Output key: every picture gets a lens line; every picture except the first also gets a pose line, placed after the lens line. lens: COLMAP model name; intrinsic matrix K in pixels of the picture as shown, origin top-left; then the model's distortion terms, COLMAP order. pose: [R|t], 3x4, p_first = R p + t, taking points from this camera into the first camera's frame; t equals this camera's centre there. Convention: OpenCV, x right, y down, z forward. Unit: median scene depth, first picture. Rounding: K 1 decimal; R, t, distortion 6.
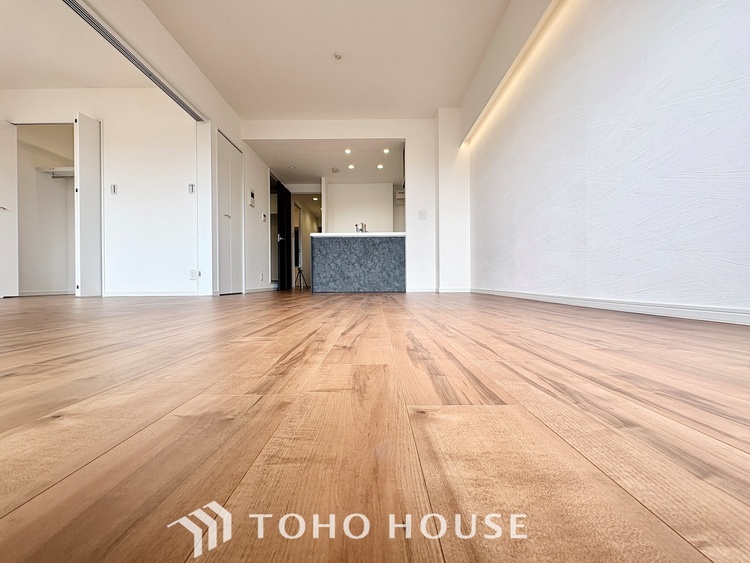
lens RADIAL K [[299.4, 0, 375.0], [0, 299.4, 281.5], [0, 0, 1]] dist [-0.001321, 0.000259]
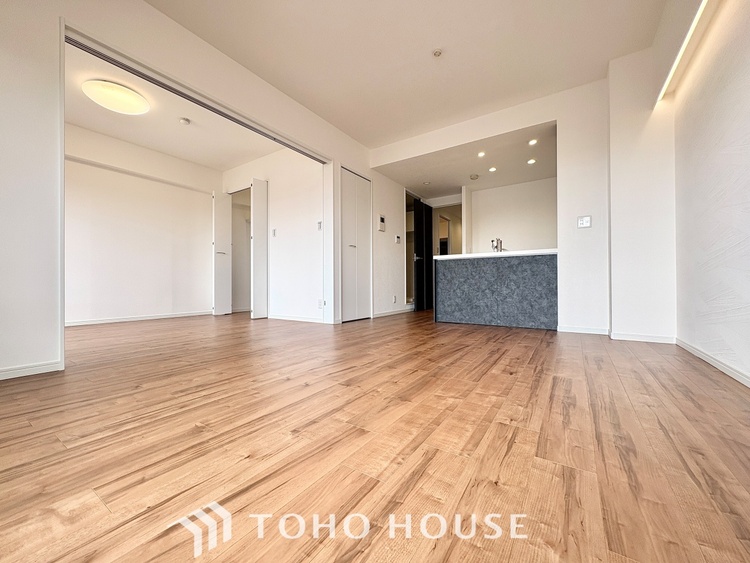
lens RADIAL K [[299.4, 0, 375.0], [0, 299.4, 281.5], [0, 0, 1]] dist [-0.001321, 0.000259]
pose [[0.834462, -0.000594, -0.551065, 0.132440], [-0.003387, 0.999975, -0.006207, -0.077639], [0.551055, 0.007046, 0.834439, 0.149783]]
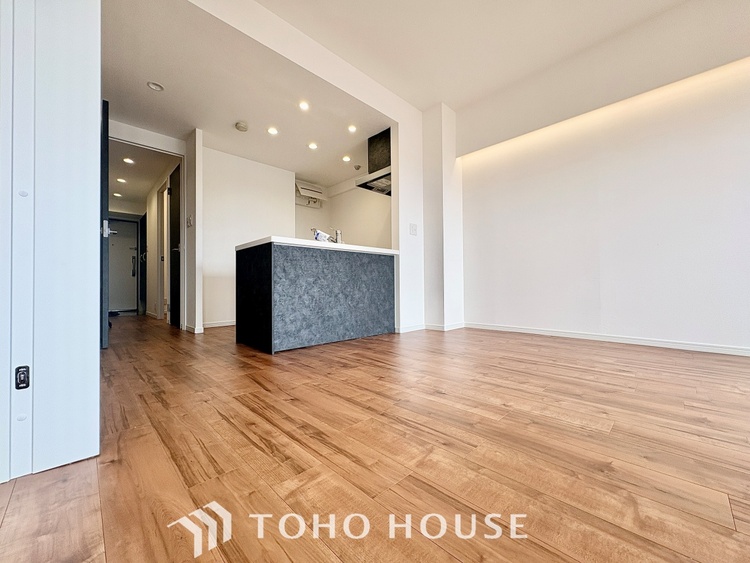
lens RADIAL K [[299.4, 0, 375.0], [0, 299.4, 281.5], [0, 0, 1]] dist [-0.001321, 0.000259]
pose [[0.713038, 0.012530, 0.701014, -0.439101], [0.004109, 0.999748, -0.022049, -0.072255], [-0.701114, 0.018602, 0.712807, 0.516540]]
